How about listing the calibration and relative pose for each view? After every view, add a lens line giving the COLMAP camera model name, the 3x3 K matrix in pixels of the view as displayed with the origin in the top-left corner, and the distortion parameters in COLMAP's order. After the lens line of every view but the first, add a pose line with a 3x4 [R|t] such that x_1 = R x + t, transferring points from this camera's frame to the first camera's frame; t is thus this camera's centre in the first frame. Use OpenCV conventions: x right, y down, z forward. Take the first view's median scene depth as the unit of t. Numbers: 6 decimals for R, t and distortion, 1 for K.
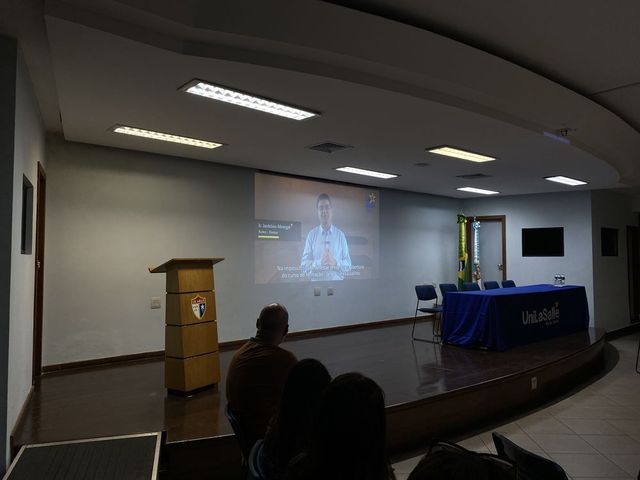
lens RADIAL K [[483.8, 0, 320.0], [0, 483.8, 240.0], [0, 0, 1]] dist [0.043728, -0.102244]
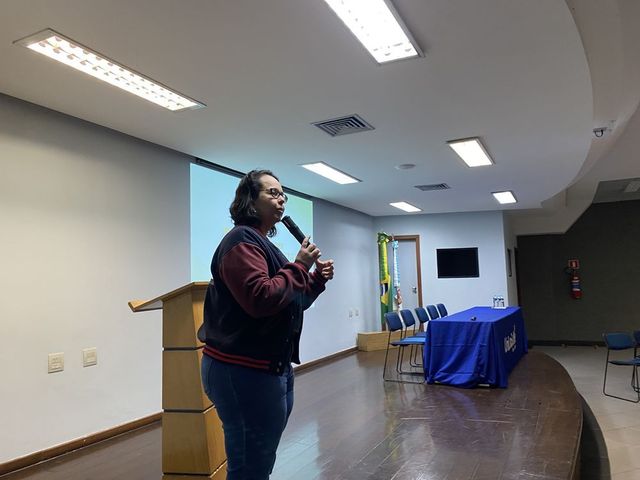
lens RADIAL K [[484.3, 0, 317.1], [0, 484.3, 239.8], [0, 0, 1]] dist [0.055838, -0.096353]
pose [[0.929890, 0.013571, 0.367587, -0.201772], [0.007058, 0.998477, -0.054717, 0.012109], [-0.367770, 0.053475, 0.928378, 0.253290]]
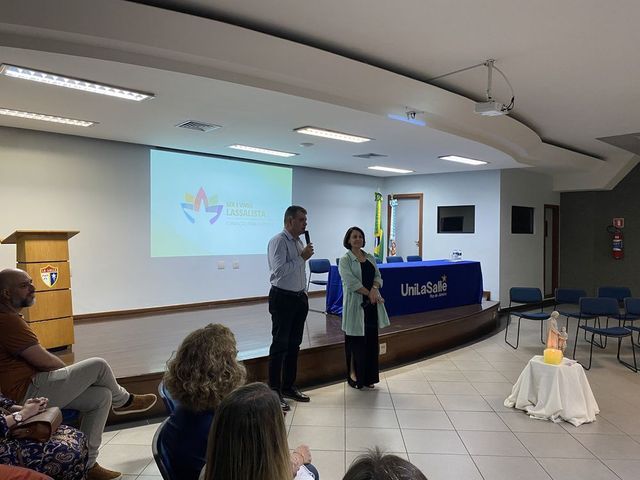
lens RADIAL K [[484.3, 0, 317.1], [0, 484.3, 239.8], [0, 0, 1]] dist [0.055838, -0.096353]
pose [[0.999919, 0.007452, 0.010289, 0.191675], [-0.007923, 0.998890, 0.046439, 0.001894], [-0.009932, -0.046516, 0.998868, -0.048111]]
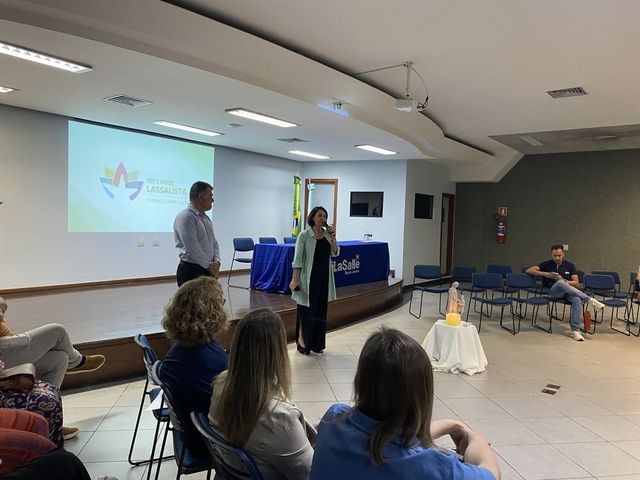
lens RADIAL K [[480.3, 0, 320.0], [0, 480.3, 240.0], [0, 0, 1]] dist [0.066324, -0.103691]
pose [[0.977549, 0.023586, 0.209386, 0.151851], [-0.040396, 0.996261, 0.076374, 0.007884], [-0.206802, -0.083118, 0.974846, -0.093242]]
